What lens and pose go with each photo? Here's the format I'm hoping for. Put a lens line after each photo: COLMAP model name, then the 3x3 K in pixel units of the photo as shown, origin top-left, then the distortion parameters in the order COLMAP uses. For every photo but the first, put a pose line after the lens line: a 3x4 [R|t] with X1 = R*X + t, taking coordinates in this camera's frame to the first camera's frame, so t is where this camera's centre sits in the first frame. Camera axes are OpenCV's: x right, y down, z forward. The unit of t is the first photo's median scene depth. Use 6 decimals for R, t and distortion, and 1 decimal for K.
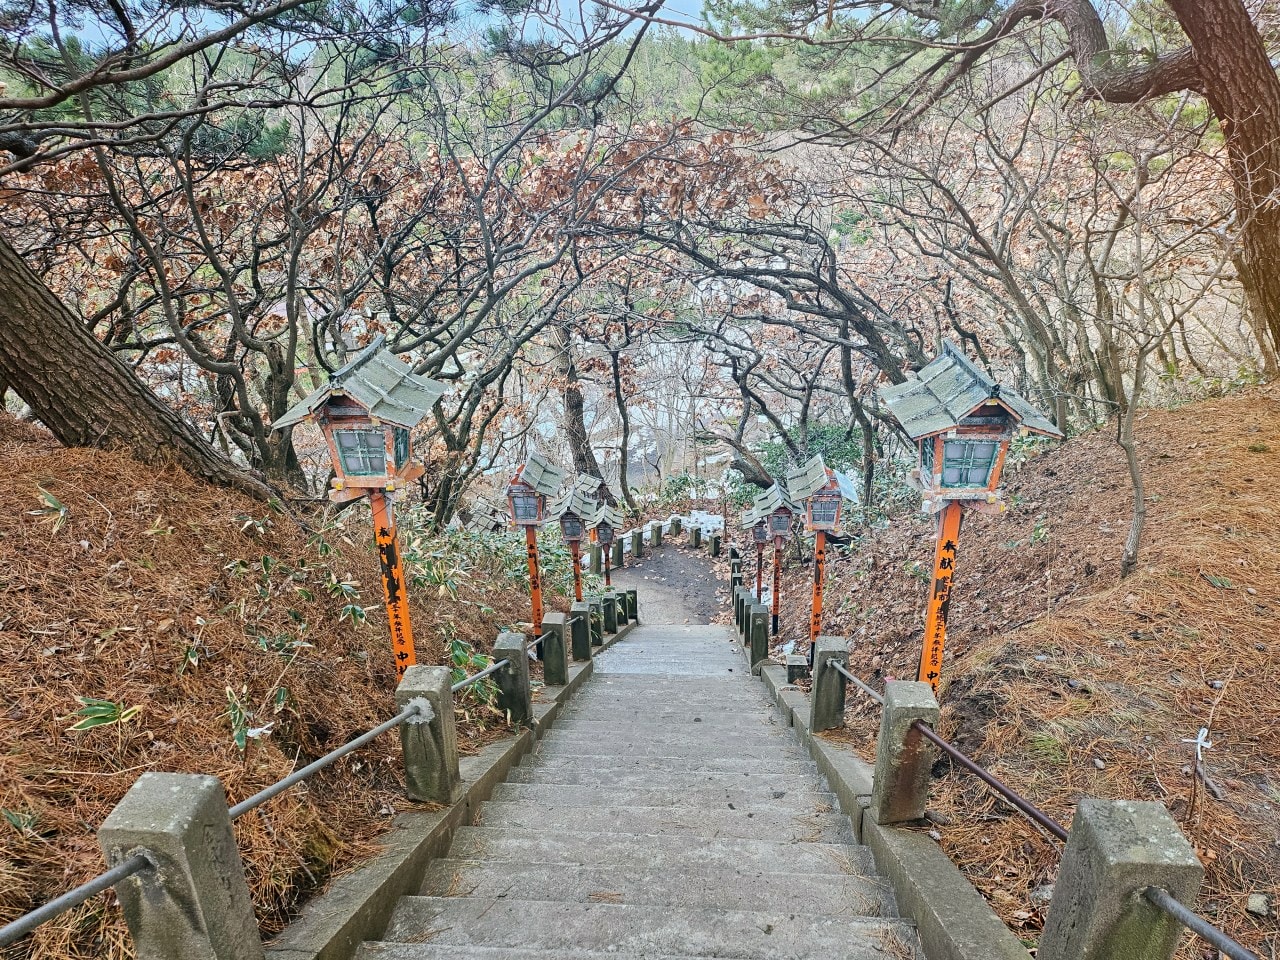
lens RADIAL K [[907.9, 0, 642.4], [0, 907.9, 490.4], [0, 0, 1]] dist [0.085573, -0.094785]
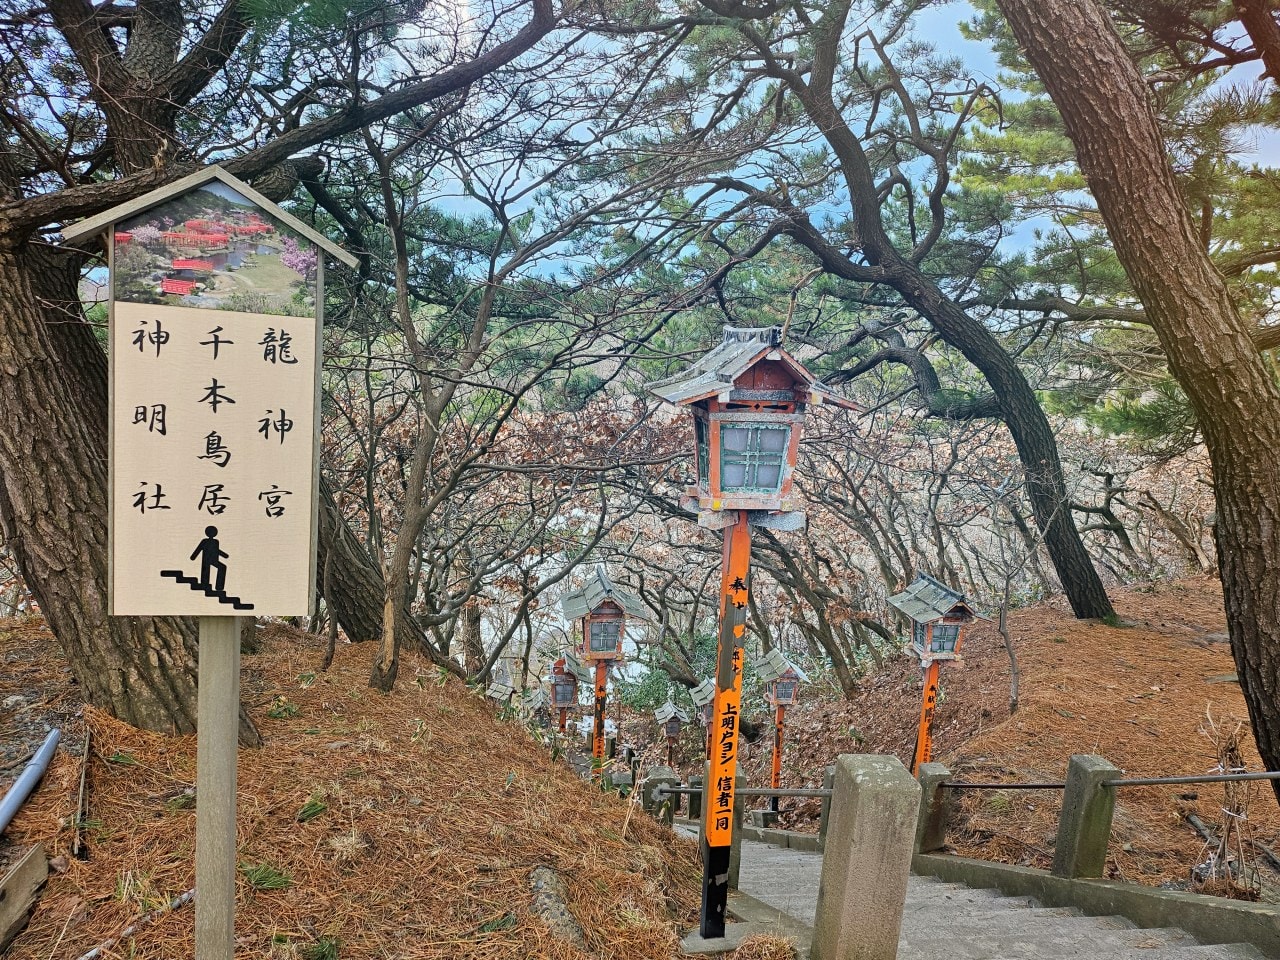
lens RADIAL K [[907.9, 0, 642.4], [0, 907.9, 490.4], [0, 0, 1]] dist [0.085573, -0.094785]
pose [[0.978161, 0.020653, 0.206820, -0.559729], [0.028742, 0.972051, -0.233004, 0.083389], [-0.205852, 0.233860, 0.950229, -0.617057]]
